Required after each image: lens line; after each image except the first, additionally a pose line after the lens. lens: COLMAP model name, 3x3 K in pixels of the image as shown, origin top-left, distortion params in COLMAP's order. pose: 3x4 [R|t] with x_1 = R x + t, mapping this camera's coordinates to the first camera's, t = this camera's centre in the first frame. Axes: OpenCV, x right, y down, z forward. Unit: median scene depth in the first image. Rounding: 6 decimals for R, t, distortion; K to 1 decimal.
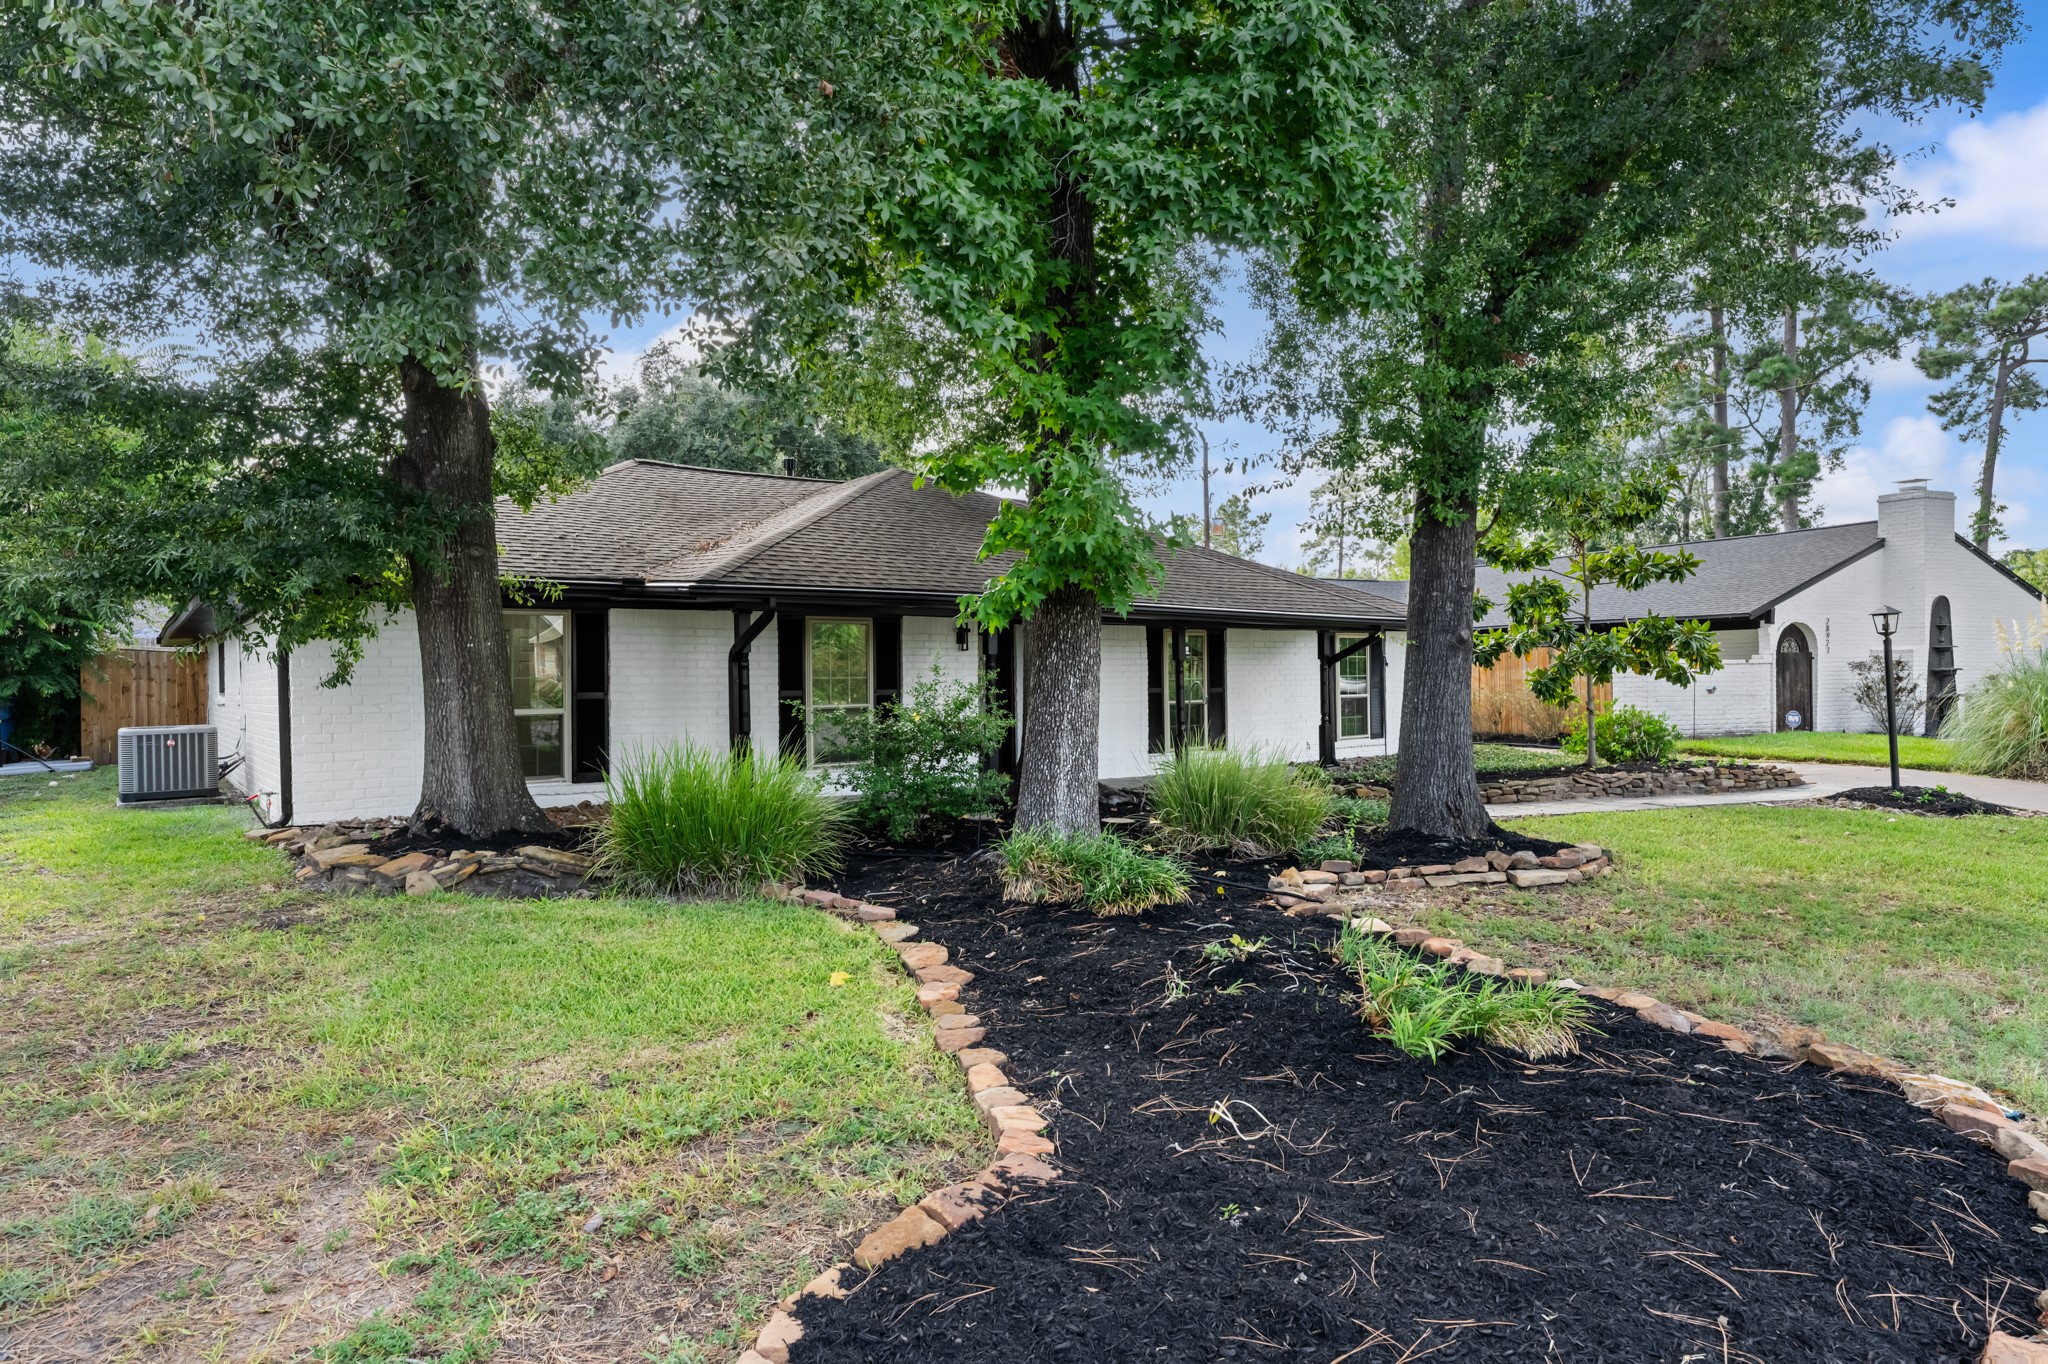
lens RADIAL K [[1213.8, 0, 1021.5], [0, 1213.8, 686.7], [0, 0, 1]] dist [-0.006050, 0.000810]
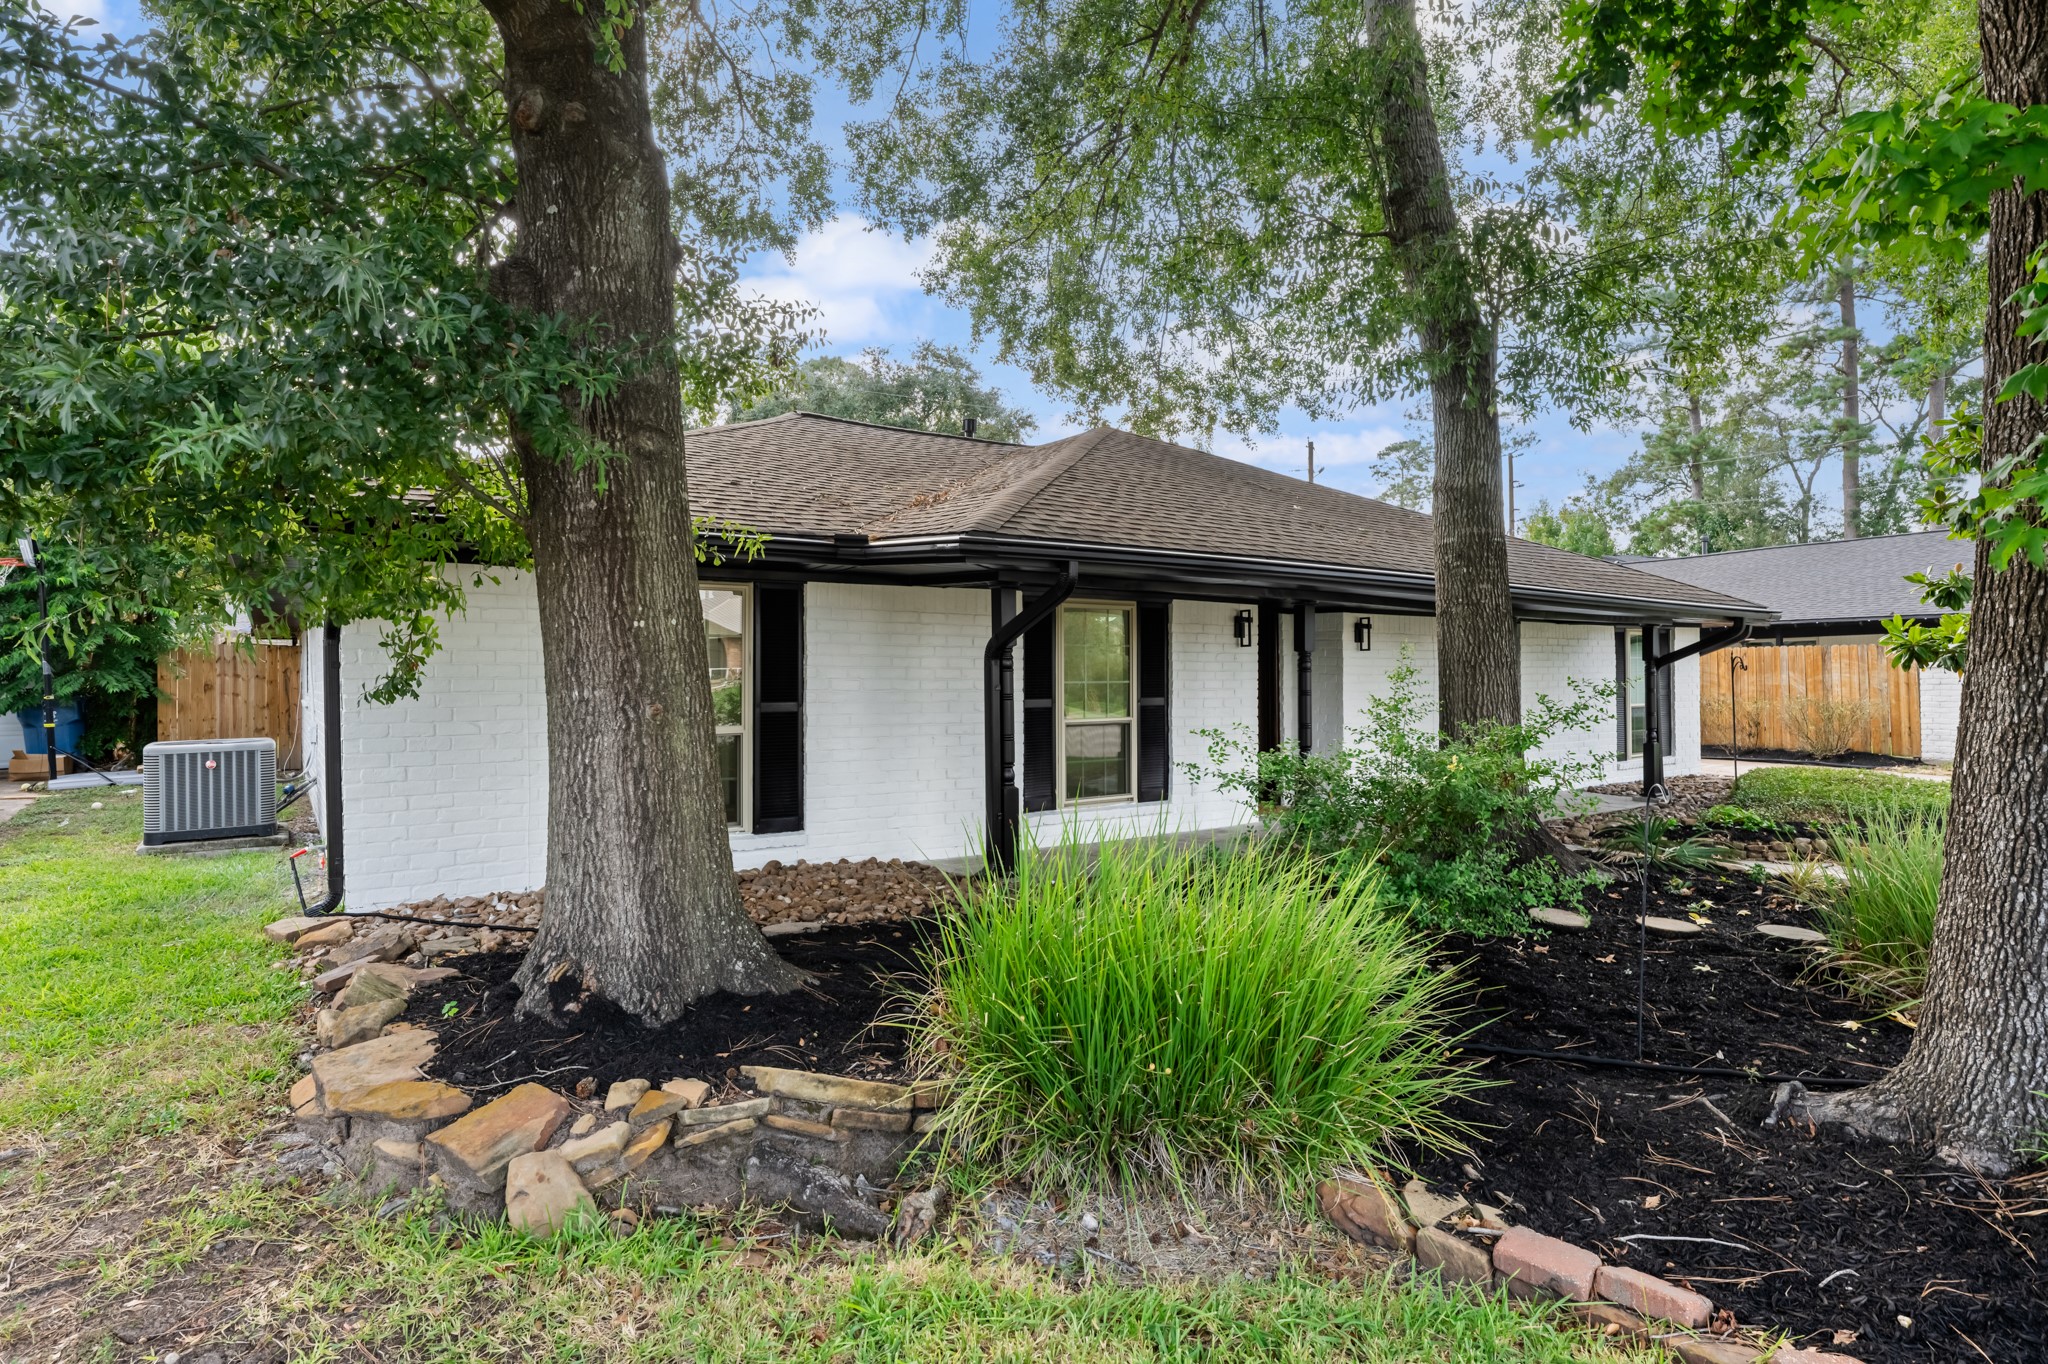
lens RADIAL K [[1126.0, 0, 1026.5], [0, 1126.0, 680.2], [0, 0, 1]] dist [-0.003058, -0.001222]
pose [[0.998722, 0.005801, -0.050213, -0.189246], [-0.005963, 0.999978, -0.003072, -0.007020], [0.050194, 0.003367, 0.998734, 0.378675]]
